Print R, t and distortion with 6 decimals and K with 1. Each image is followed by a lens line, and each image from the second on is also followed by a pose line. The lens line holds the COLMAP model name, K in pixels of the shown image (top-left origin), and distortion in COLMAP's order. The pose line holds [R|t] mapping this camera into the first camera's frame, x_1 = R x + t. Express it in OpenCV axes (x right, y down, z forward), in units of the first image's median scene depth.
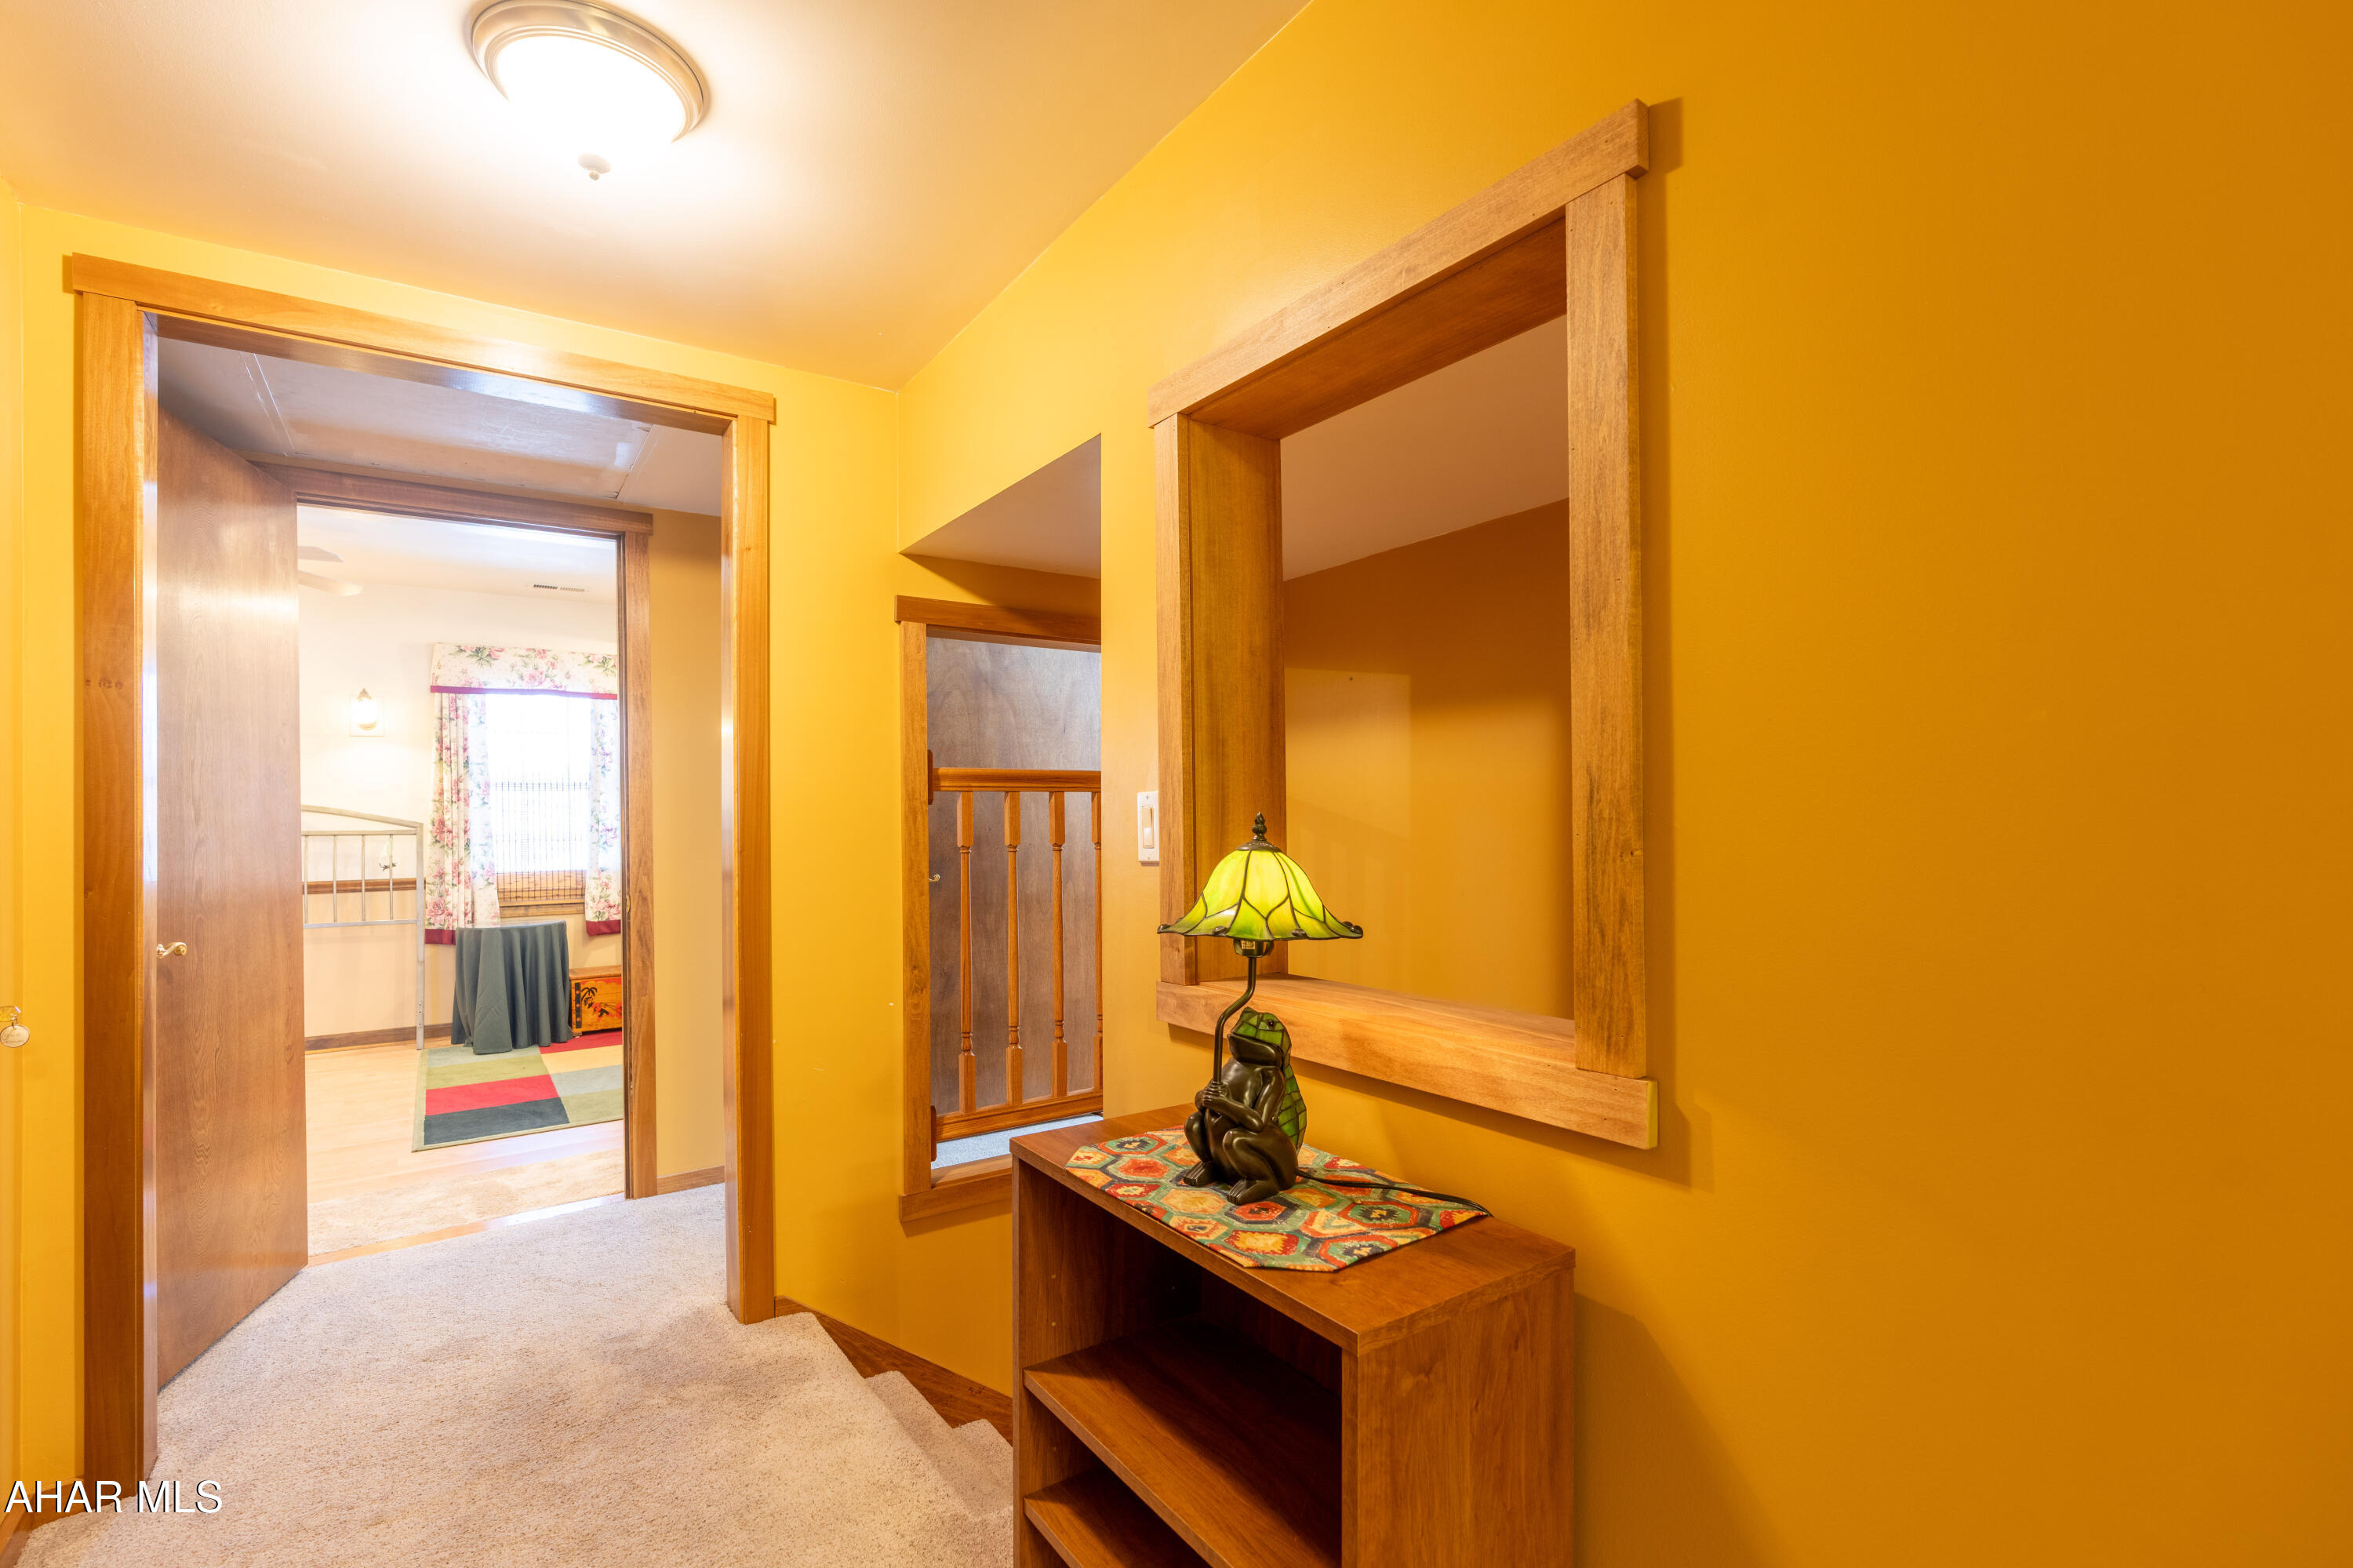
lens RADIAL K [[1075.0, 0, 1176.5], [0, 1075.0, 821.0], [0, 0, 1]] dist [-0.016473, 0.005104]
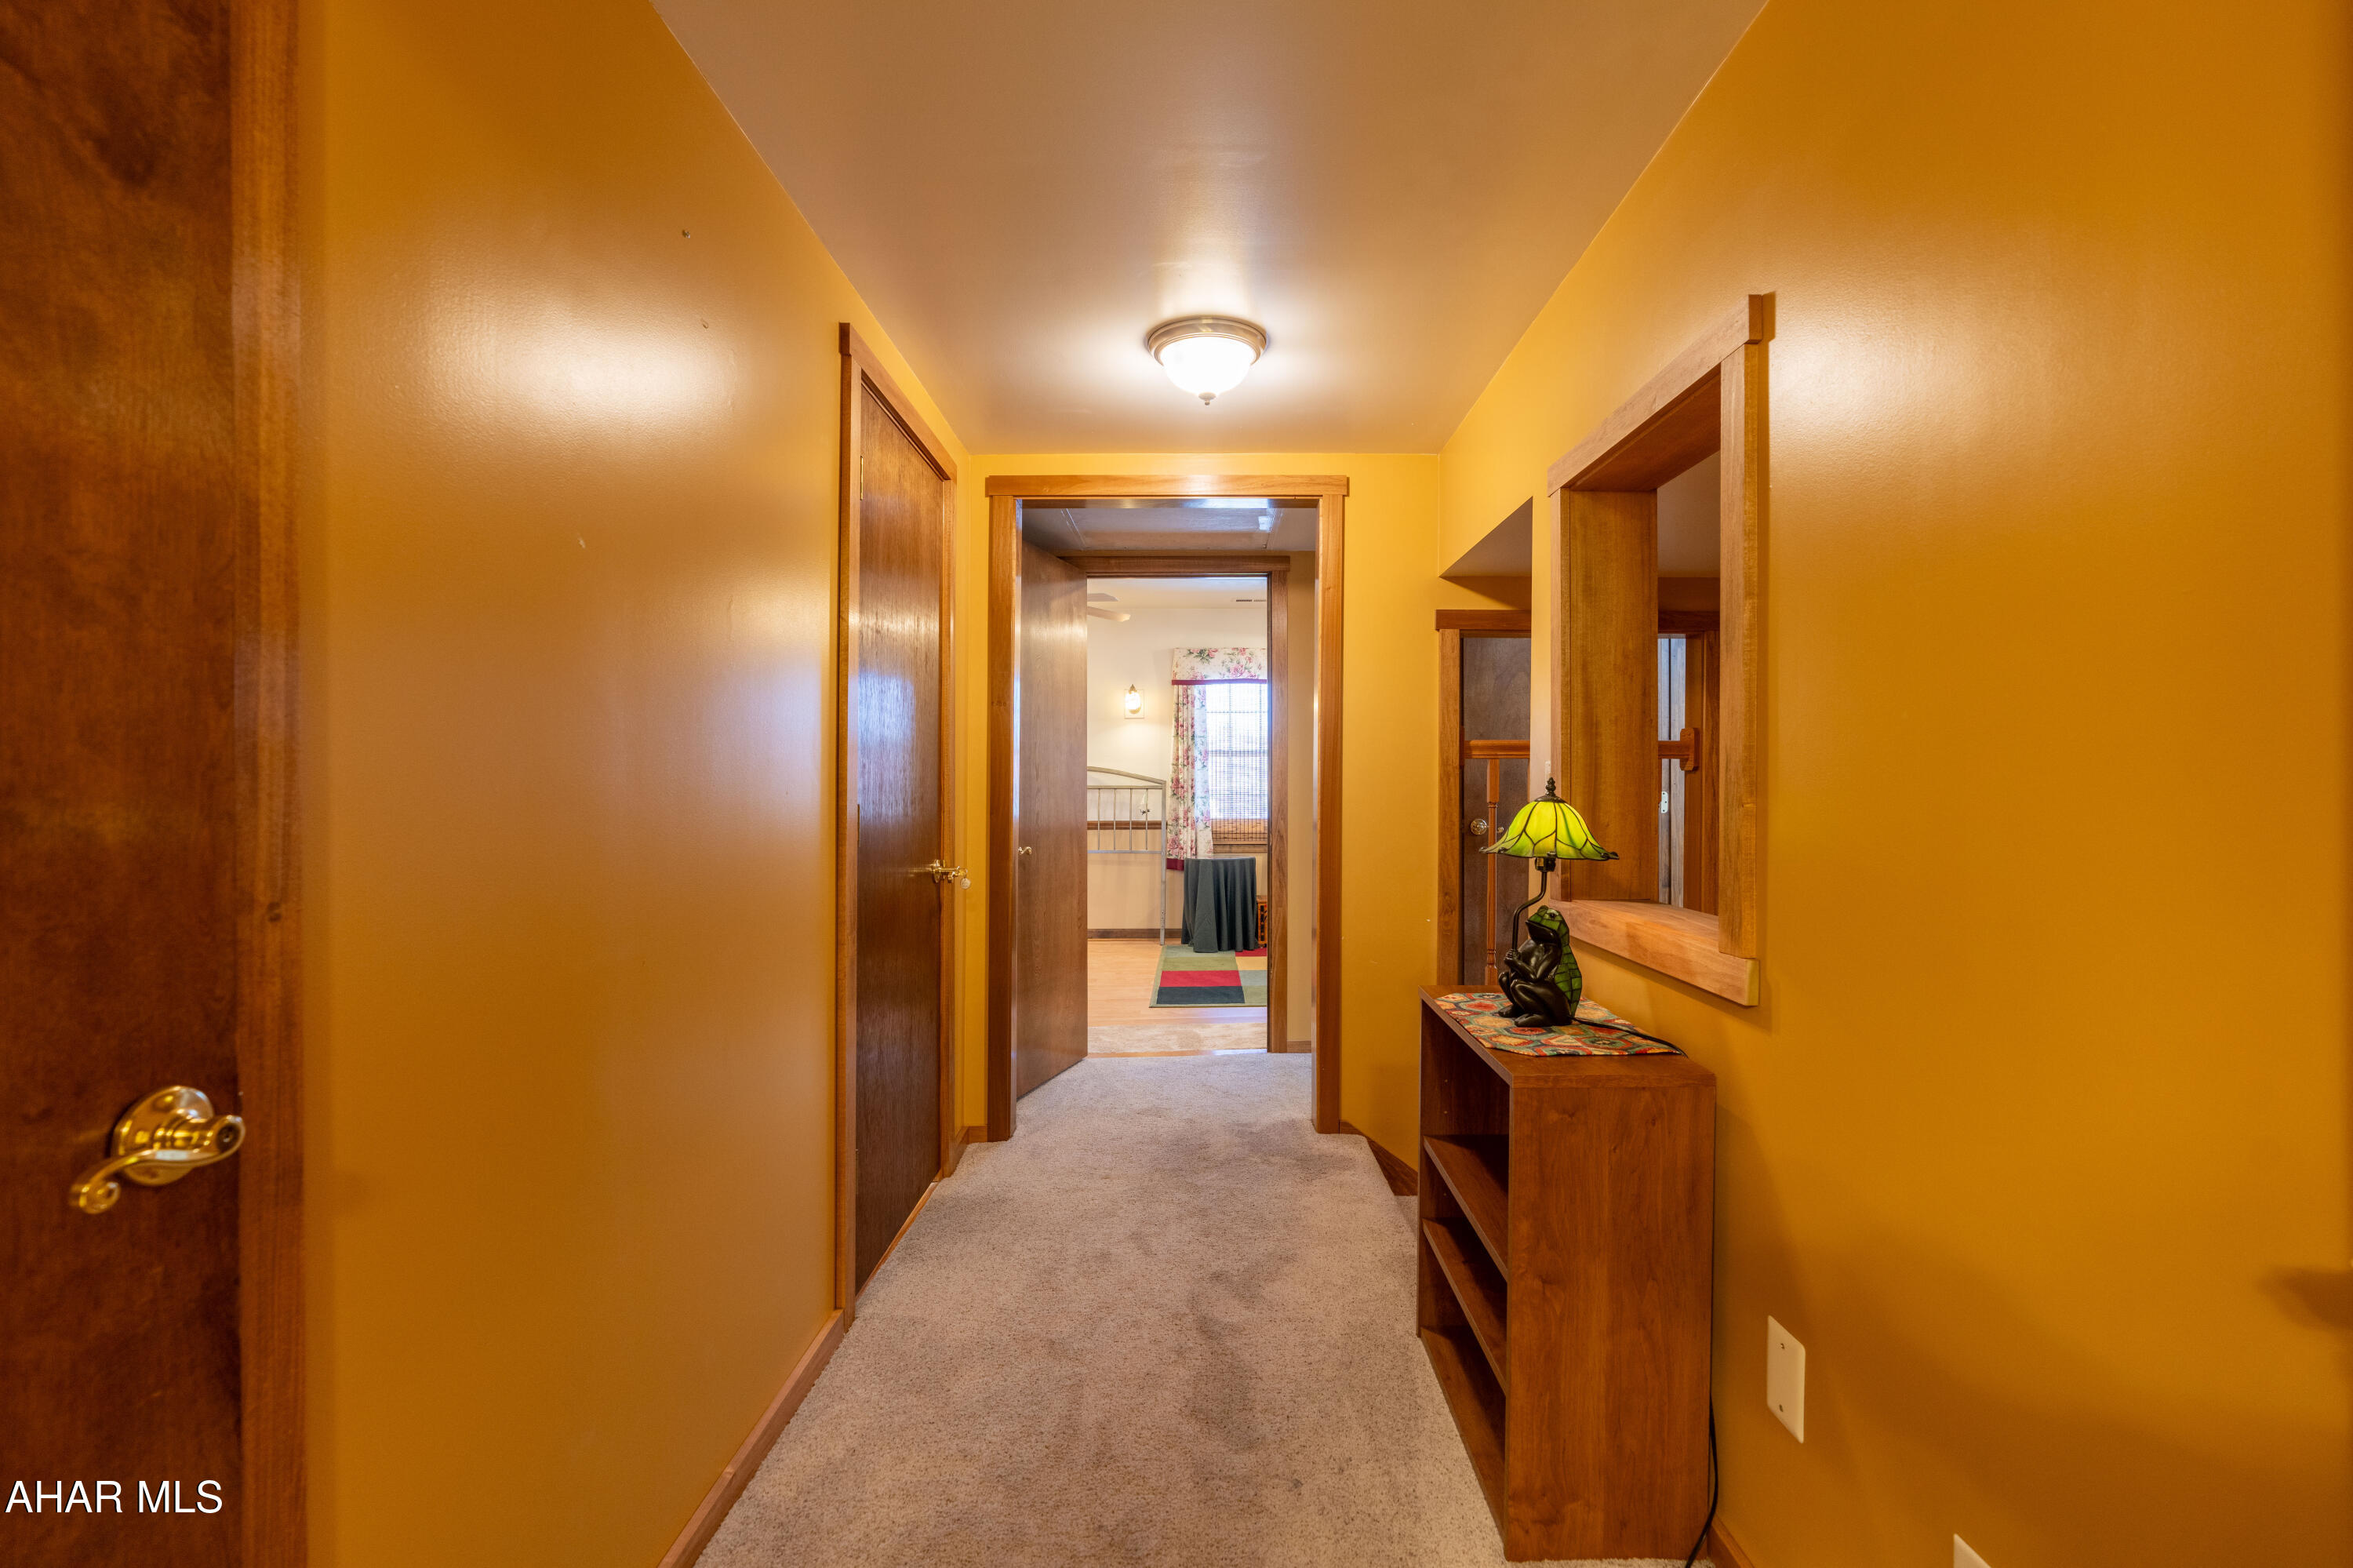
lens RADIAL K [[1074.4, 0, 1178.4], [0, 1074.4, 791.0], [0, 0, 1]] dist [-0.019381, 0.007528]
pose [[0.812271, 0.014336, -0.583105, 0.248201], [-0.010169, 0.999894, 0.010417, 0.001019], [0.583192, -0.002532, 0.812330, -0.247646]]
